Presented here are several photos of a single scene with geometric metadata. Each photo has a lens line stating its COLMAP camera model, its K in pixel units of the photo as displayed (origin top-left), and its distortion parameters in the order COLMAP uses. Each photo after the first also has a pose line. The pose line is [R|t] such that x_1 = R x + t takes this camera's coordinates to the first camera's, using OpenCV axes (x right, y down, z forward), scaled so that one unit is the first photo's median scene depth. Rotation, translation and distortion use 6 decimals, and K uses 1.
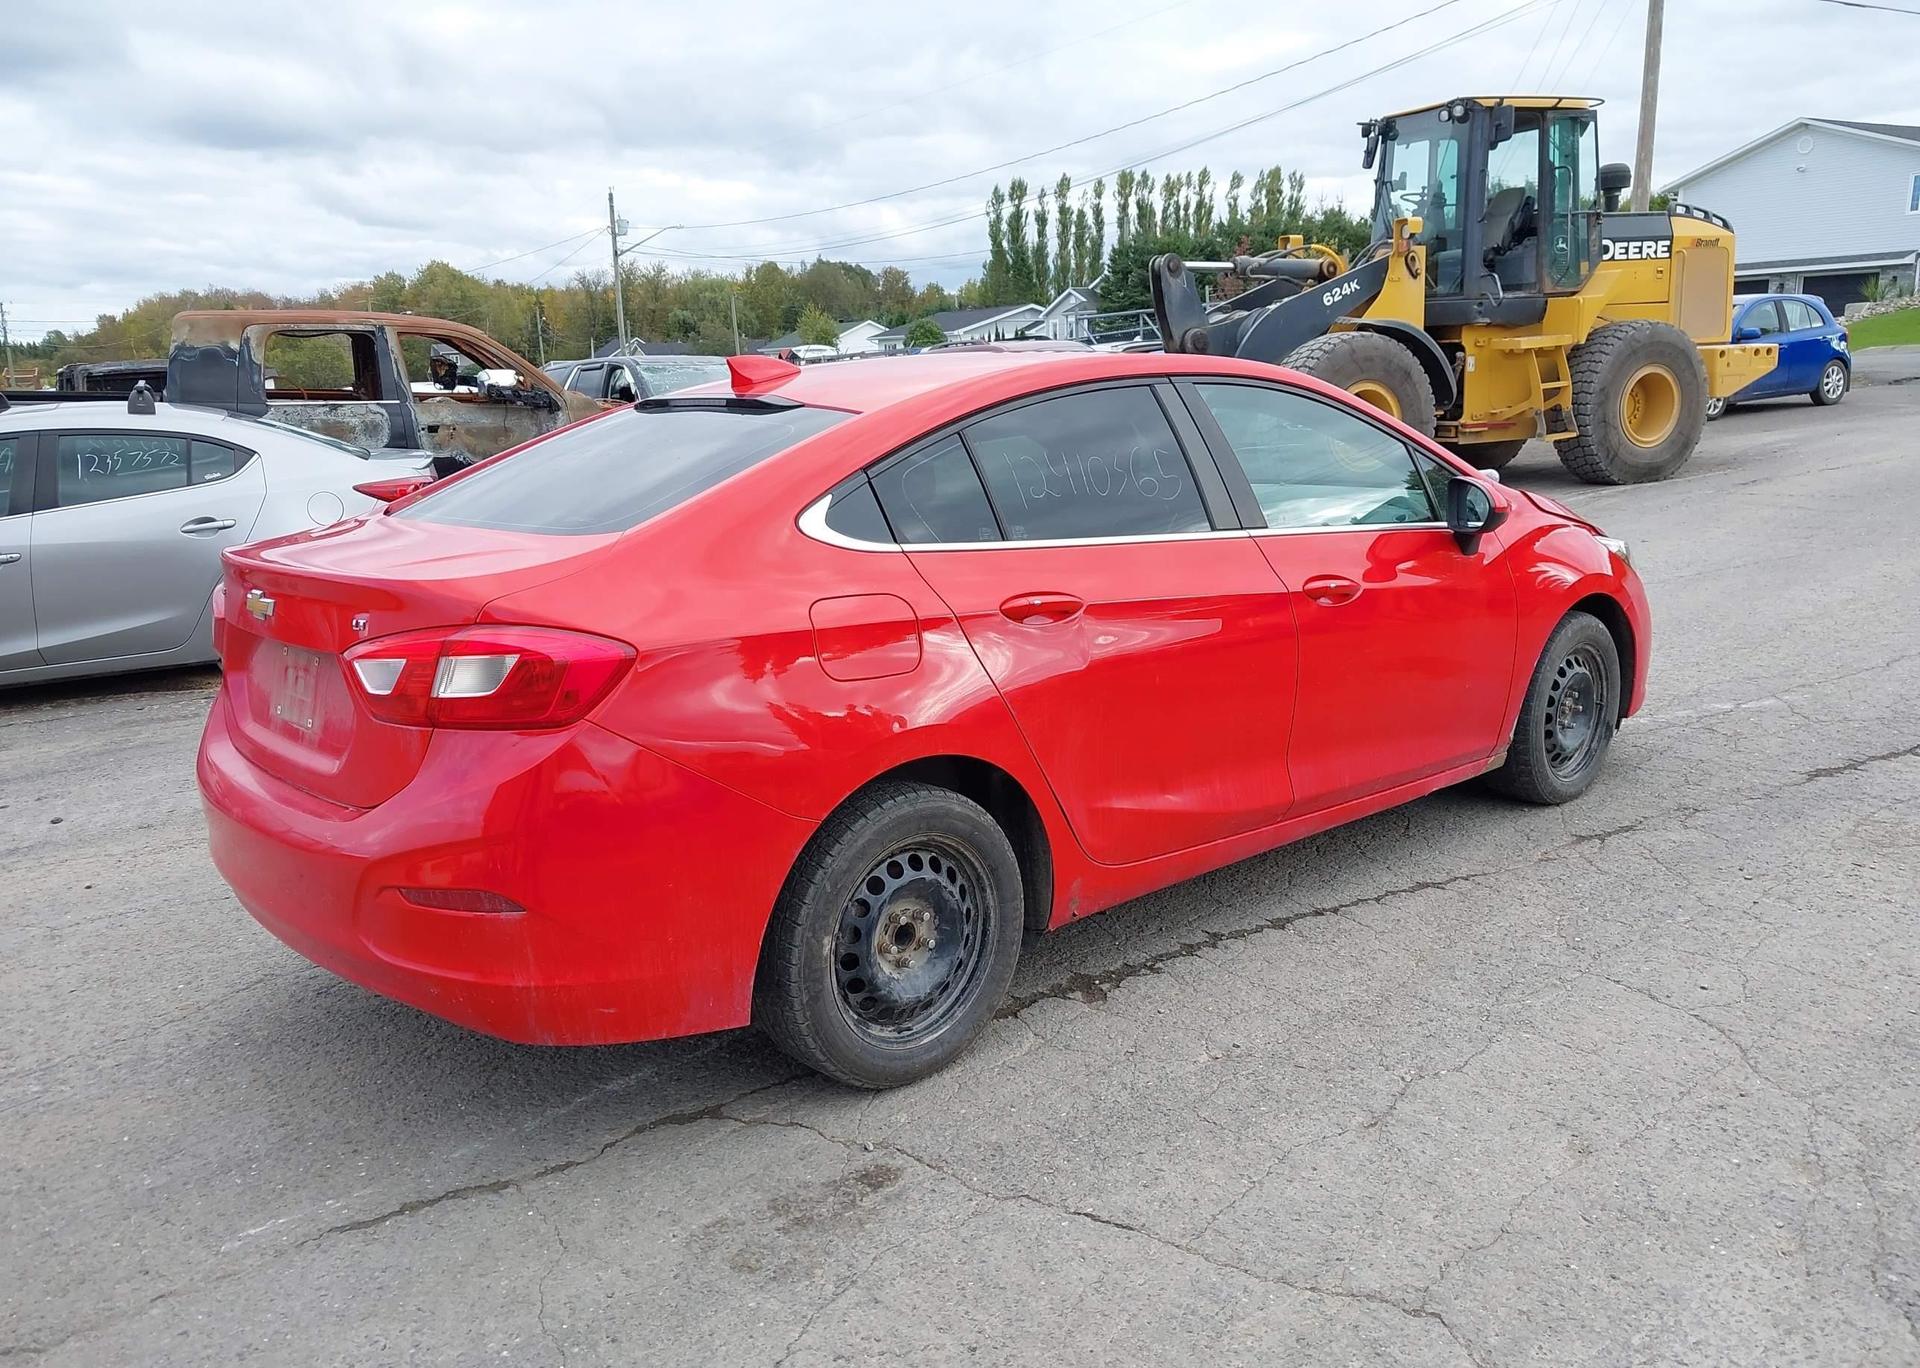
lens RADIAL K [[1528.0, 0, 960.0], [0, 1528.0, 684.0], [0, 0, 1]] dist [-0.010922, 0.002253]
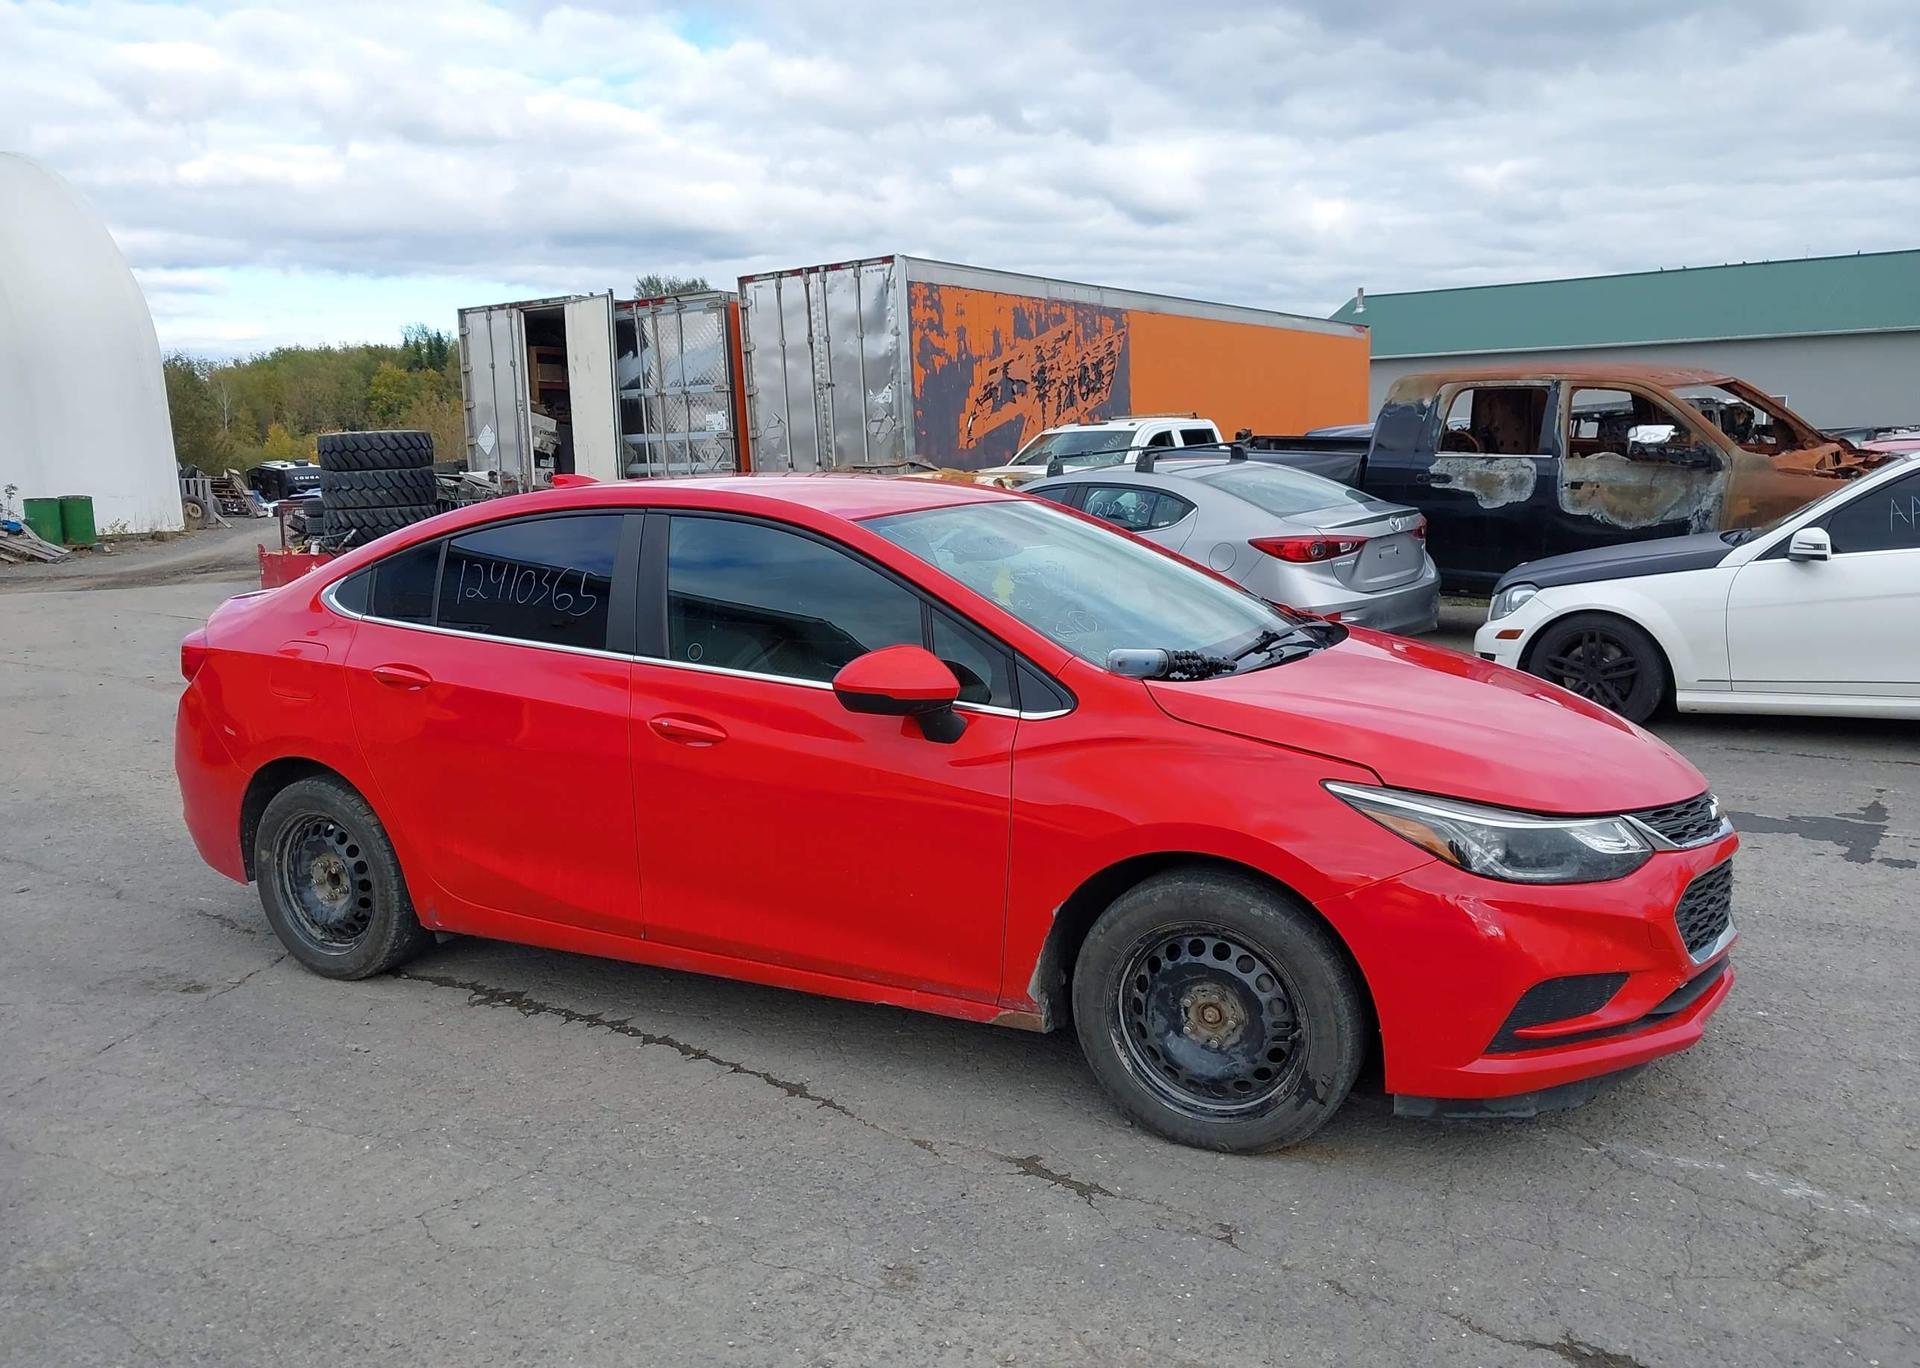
lens RADIAL K [[1549.9, 0, 982.9], [0, 1549.9, 703.1], [0, 0, 1]] dist [0.028721, -0.066011]
pose [[0.338996, 0.170607, -0.925189, 0.376371], [-0.167420, 0.978662, 0.119124, -0.069807], [0.925771, 0.114513, 0.360326, 0.250862]]
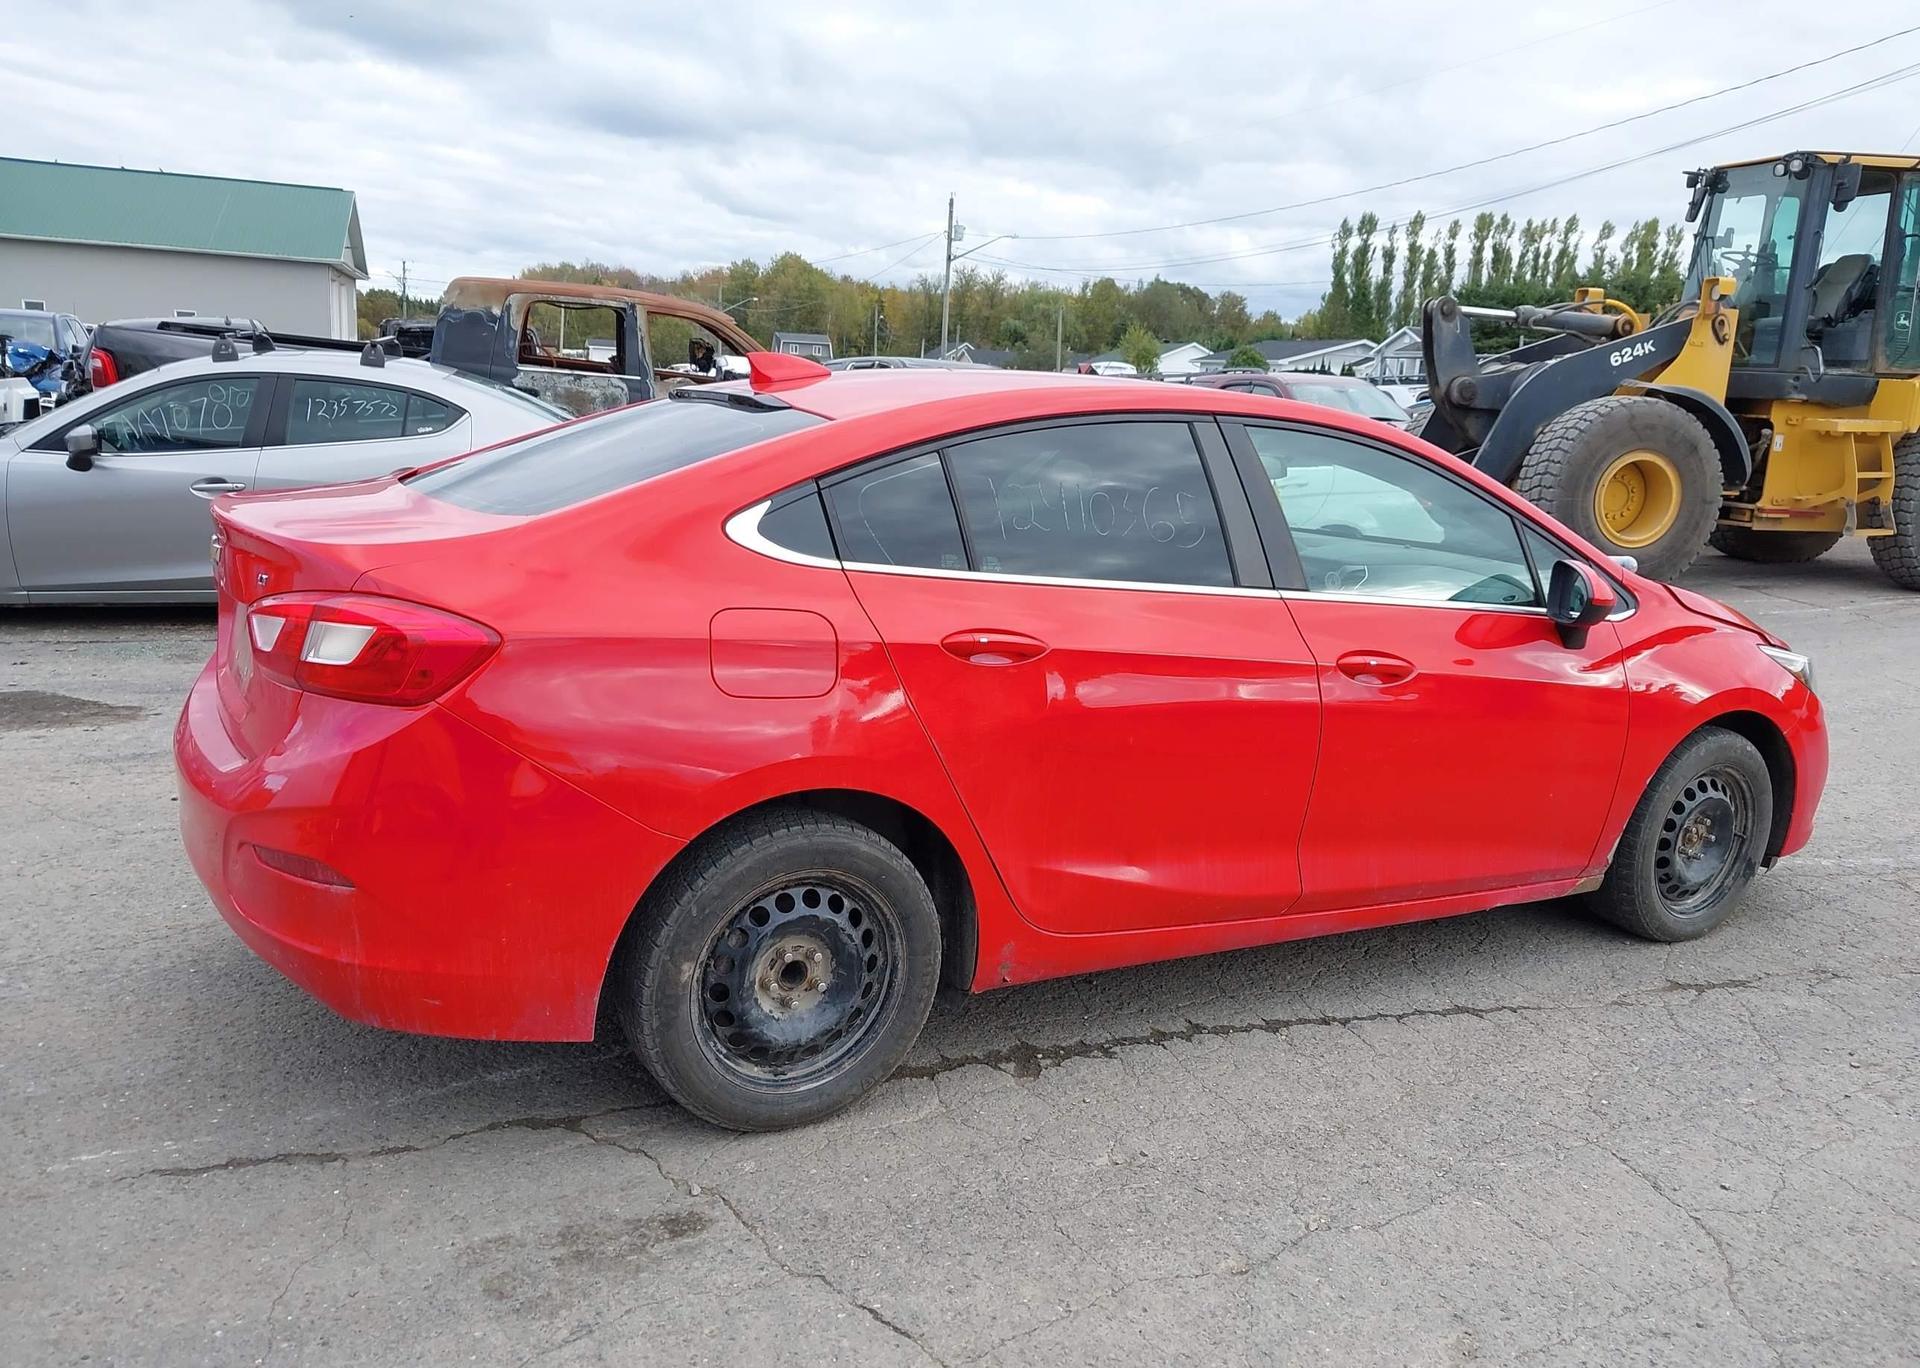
lens RADIAL K [[1528.0, 0, 960.0], [0, 1528.0, 684.0], [0, 0, 1]] dist [-0.010922, 0.002253]
pose [[0.973339, 0.126473, -0.191351, 0.055204], [-0.128591, 0.991697, 0.001362, -0.006747], [0.189934, 0.023281, 0.981521, 0.022281]]
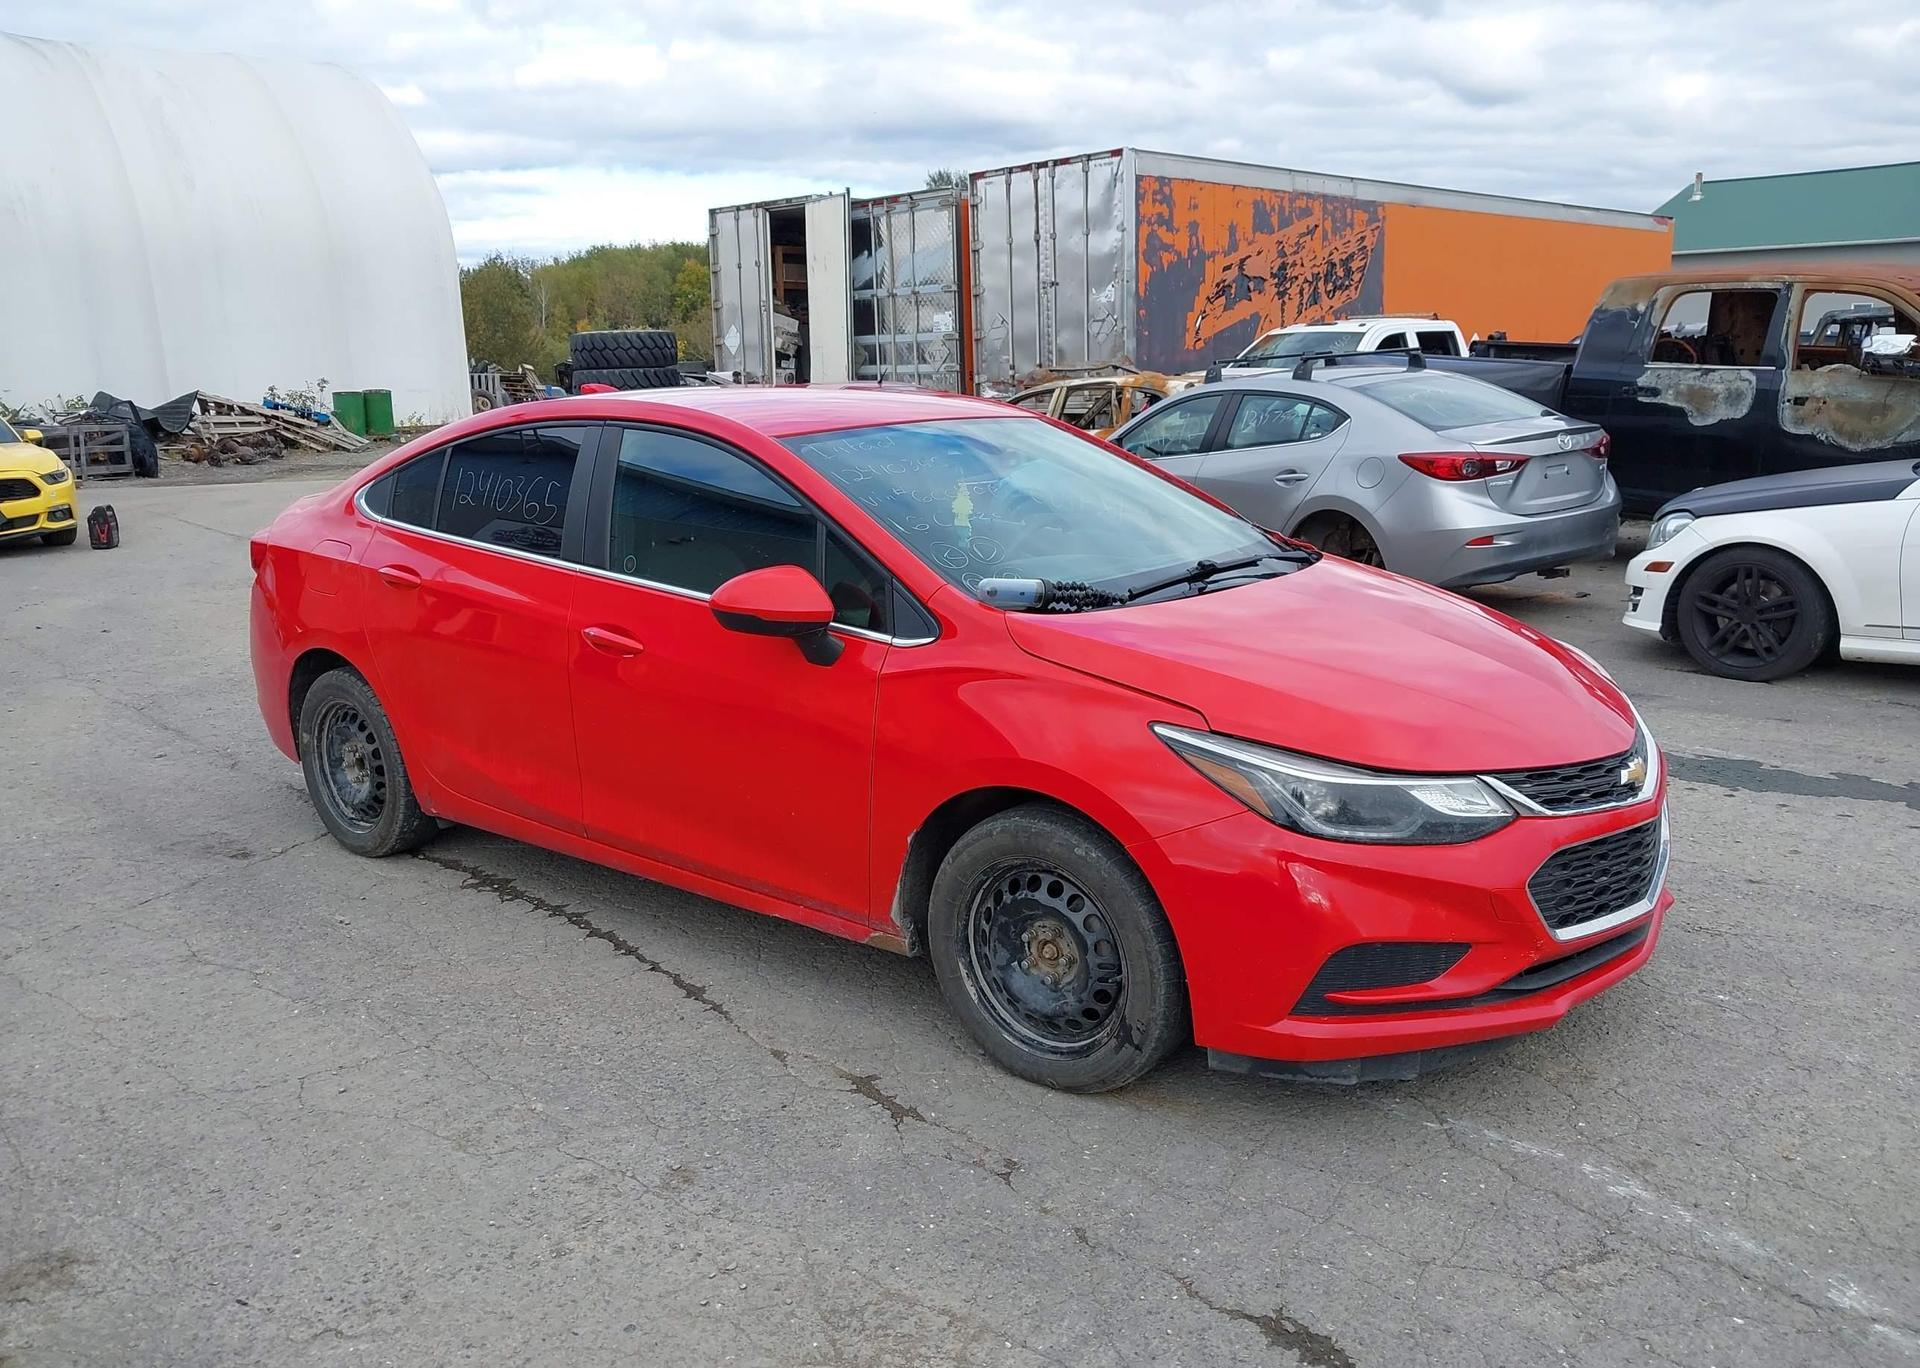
lens RADIAL K [[1584.9, 0, 960.0], [0, 1584.9, 684.0], [0, 0, 1]] dist [-0.012372, -0.017493]
pose [[0.140794, 0.226894, -0.963689, 0.398233], [-0.175987, 0.963619, 0.201166, -0.087369], [0.974272, 0.141274, 0.175602, 0.320675]]
